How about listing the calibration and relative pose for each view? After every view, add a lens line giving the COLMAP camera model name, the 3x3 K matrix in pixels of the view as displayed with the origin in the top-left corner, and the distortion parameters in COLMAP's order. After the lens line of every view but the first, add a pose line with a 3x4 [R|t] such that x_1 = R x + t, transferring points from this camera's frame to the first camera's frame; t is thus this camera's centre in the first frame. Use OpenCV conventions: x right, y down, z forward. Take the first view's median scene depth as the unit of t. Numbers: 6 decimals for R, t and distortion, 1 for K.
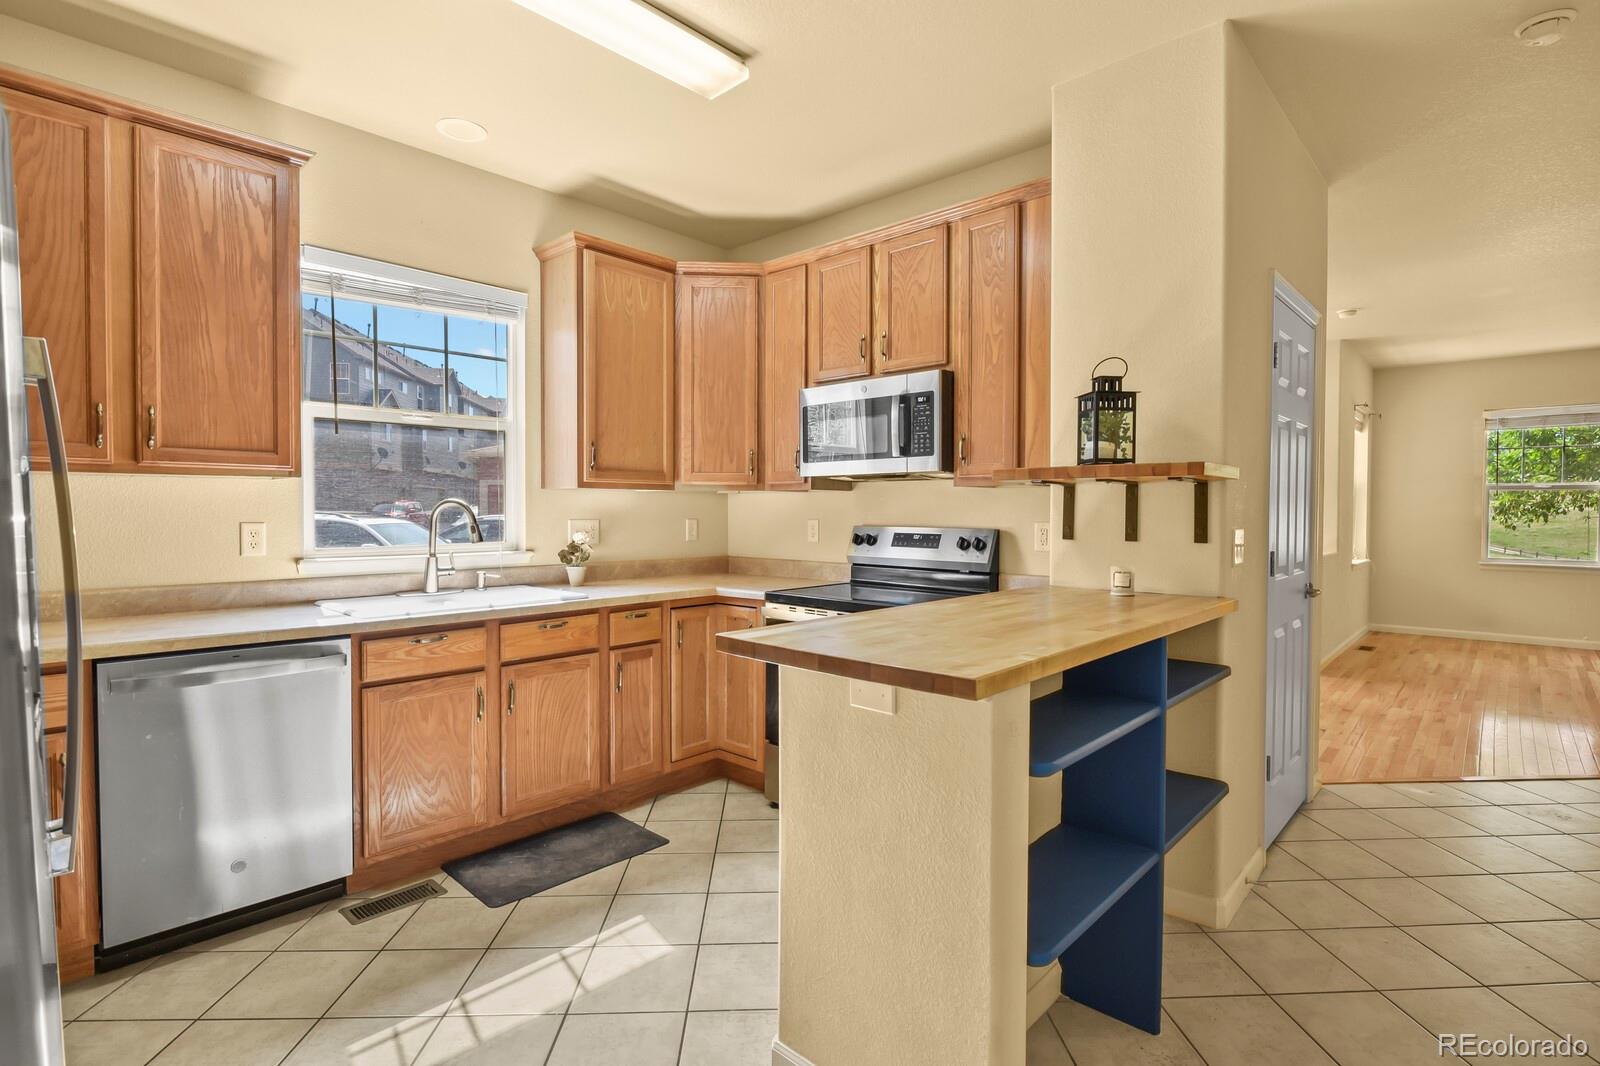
lens RADIAL K [[781.7, 0, 815.0], [0, 781.7, 531.4], [0, 0, 1]] dist [-0.019425, -0.000390]
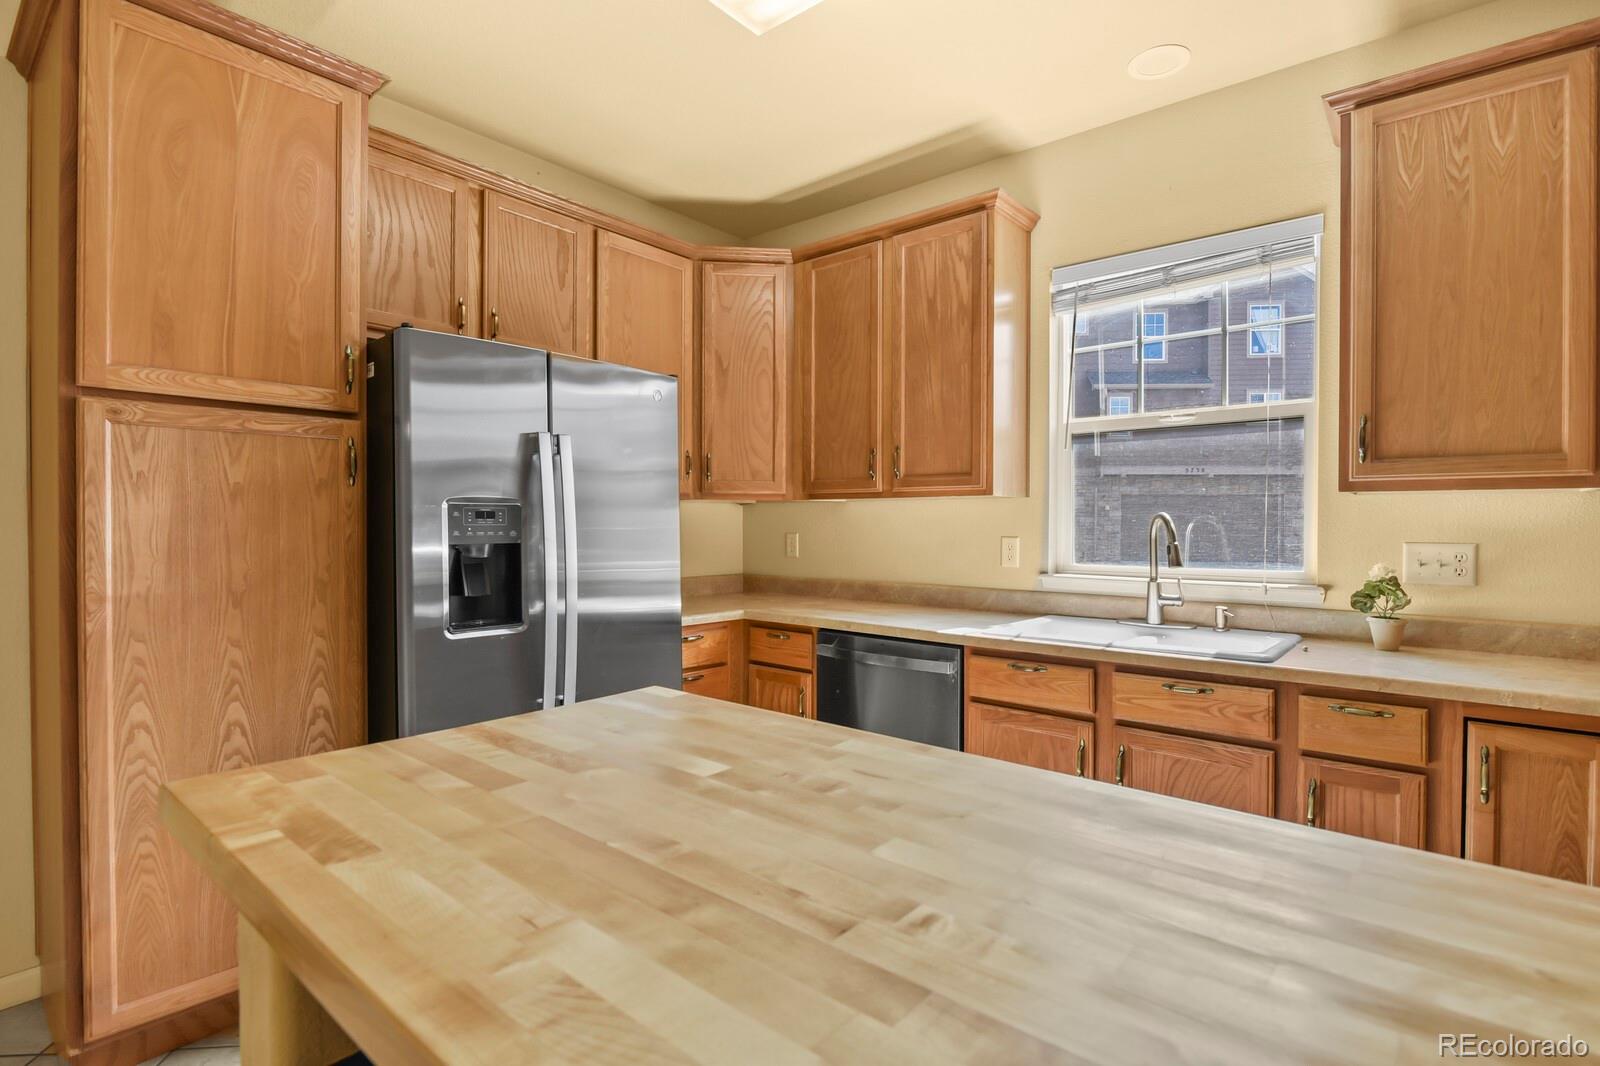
lens RADIAL K [[781.7, 0, 815.0], [0, 781.7, 531.4], [0, 0, 1]] dist [-0.019425, -0.000390]
pose [[0.027649, 0.007858, -0.999587, 0.397420], [-0.032774, 0.999439, 0.006950, -0.018350], [0.999080, 0.032568, 0.027891, 0.704036]]
